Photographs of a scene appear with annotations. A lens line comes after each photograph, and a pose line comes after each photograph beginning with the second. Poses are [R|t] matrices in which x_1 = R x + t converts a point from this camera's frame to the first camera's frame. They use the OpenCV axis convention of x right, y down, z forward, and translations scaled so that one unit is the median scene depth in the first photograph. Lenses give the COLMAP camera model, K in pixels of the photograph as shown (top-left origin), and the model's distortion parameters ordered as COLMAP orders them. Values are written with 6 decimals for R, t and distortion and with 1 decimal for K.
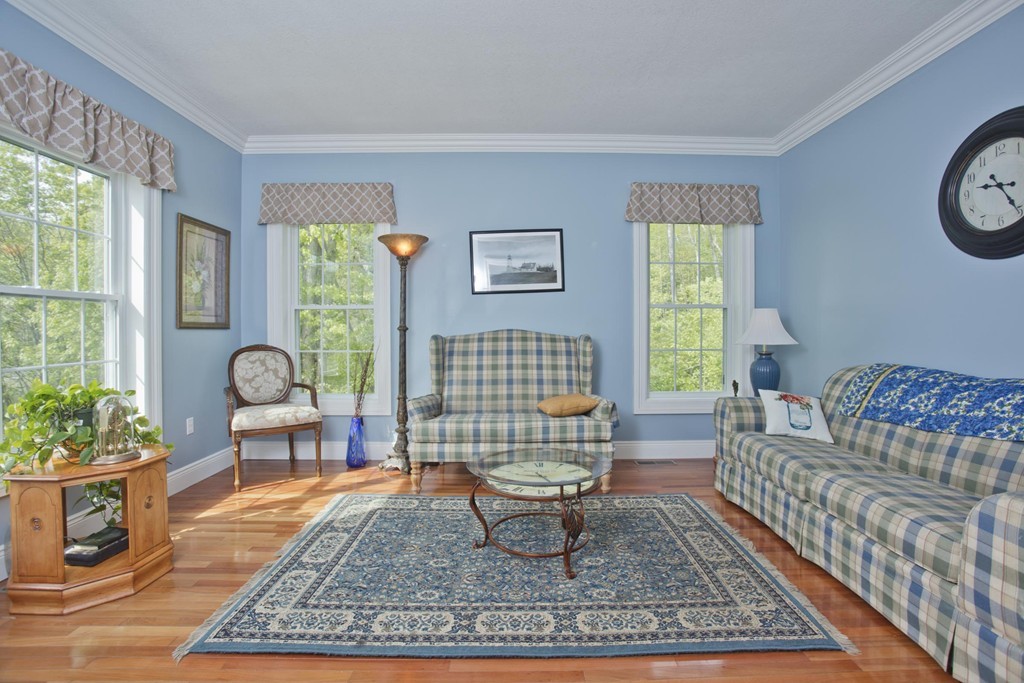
lens RADIAL K [[497.3, 0, 516.8], [0, 497.3, 331.5], [0, 0, 1]] dist [-0.077116, 0.034429]
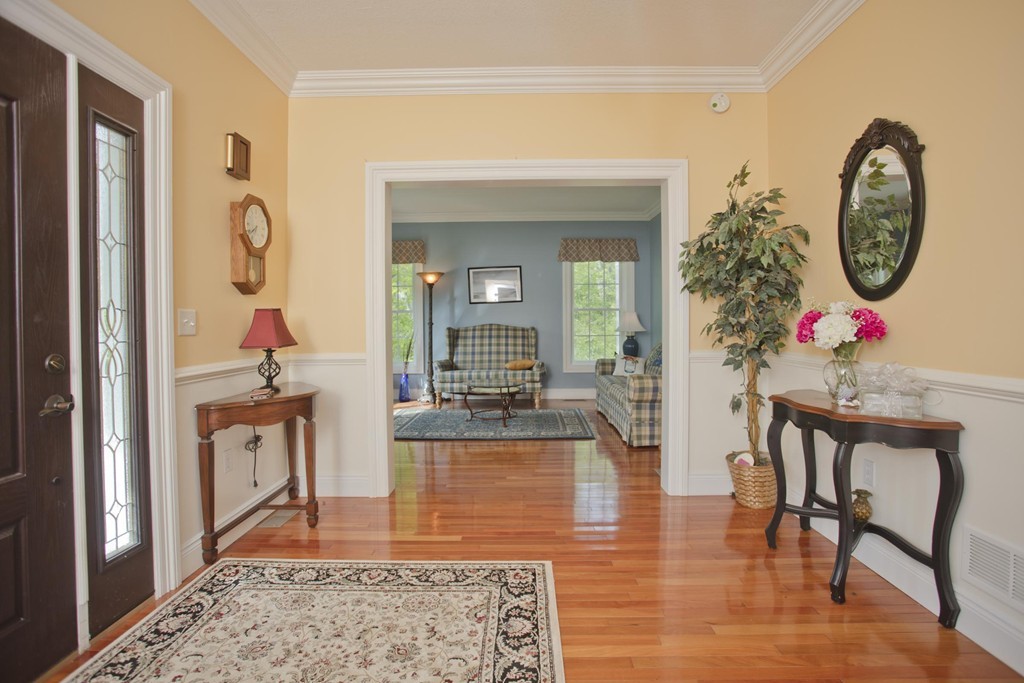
lens RADIAL K [[497.3, 0, 516.8], [0, 497.3, 331.5], [0, 0, 1]] dist [-0.077116, 0.034429]
pose [[0.999632, -0.005072, -0.026634, 0.132071], [0.005293, 0.999952, 0.008247, 0.008821], [0.026590, -0.008385, 0.999611, -0.800085]]
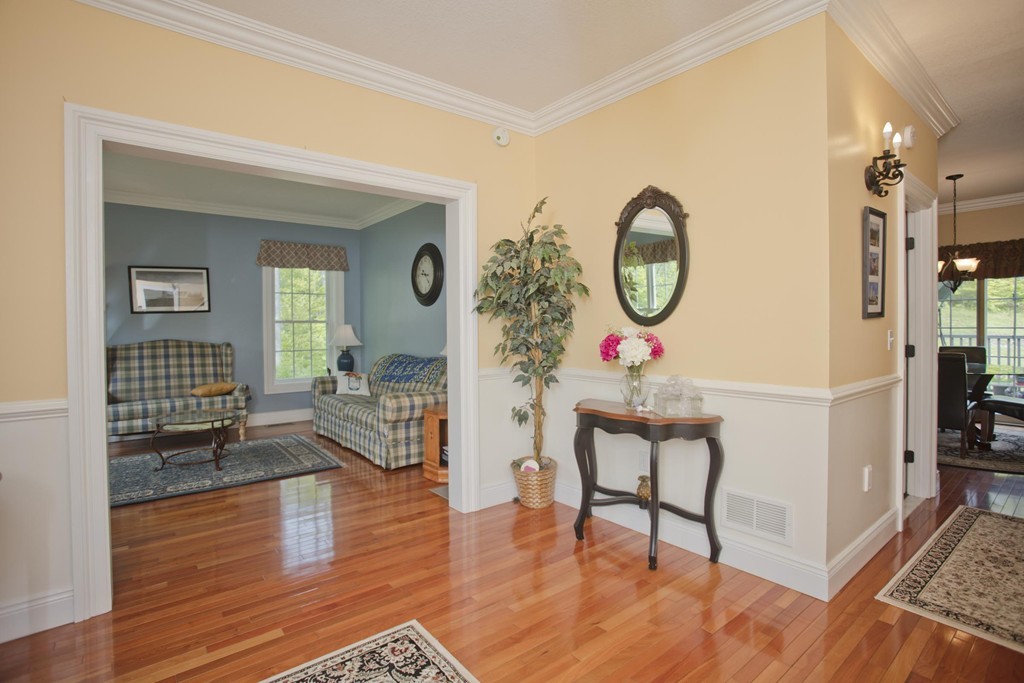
lens RADIAL K [[497.3, 0, 516.8], [0, 497.3, 331.5], [0, 0, 1]] dist [-0.077116, 0.034429]
pose [[0.786745, -0.011425, 0.617173, -0.076665], [0.013466, 0.999908, 0.001345, -0.016349], [-0.617132, 0.007253, 0.786826, -0.686484]]
